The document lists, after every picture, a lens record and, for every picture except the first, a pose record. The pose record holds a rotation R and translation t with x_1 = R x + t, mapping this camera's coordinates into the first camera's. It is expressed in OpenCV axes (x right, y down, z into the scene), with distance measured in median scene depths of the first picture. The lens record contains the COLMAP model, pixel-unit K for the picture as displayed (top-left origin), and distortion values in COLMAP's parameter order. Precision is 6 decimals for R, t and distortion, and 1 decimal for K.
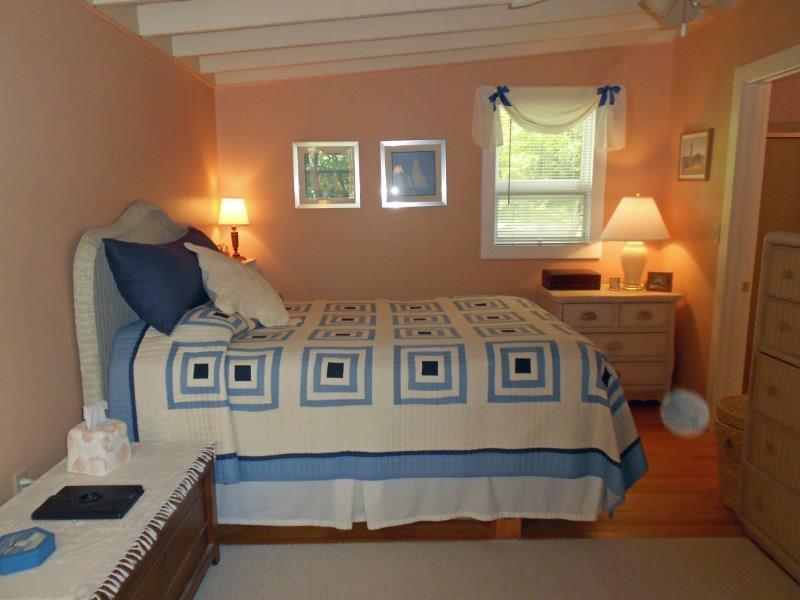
lens RADIAL K [[631.2, 0, 399.7], [0, 631.2, 299.7], [0, 0, 1]] dist [0.022846, -0.028223]
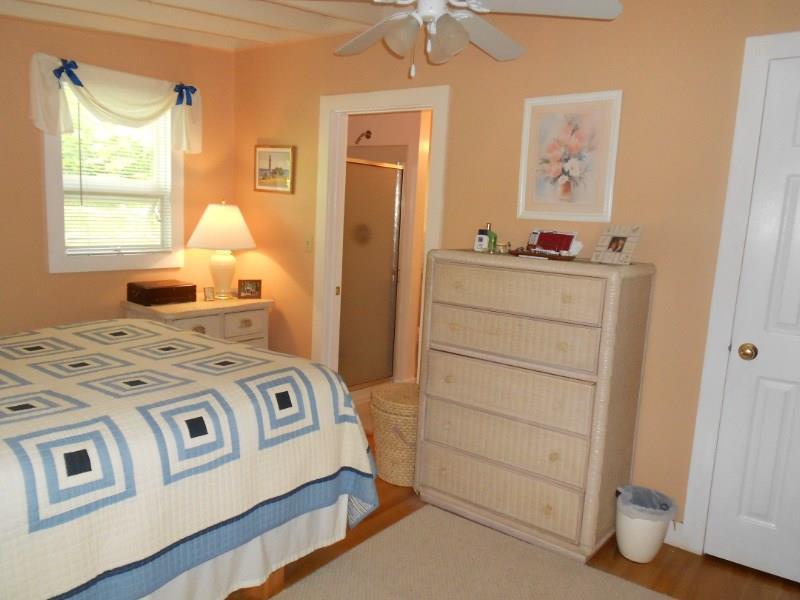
lens RADIAL K [[631.2, 0, 399.4], [0, 631.2, 301.5], [0, 0, 1]] dist [0.022846, -0.028223]
pose [[0.621092, -0.078421, 0.779804, -0.236228], [0.066239, 0.996674, 0.047473, -0.041098], [-0.780933, 0.022169, 0.624221, 0.175267]]
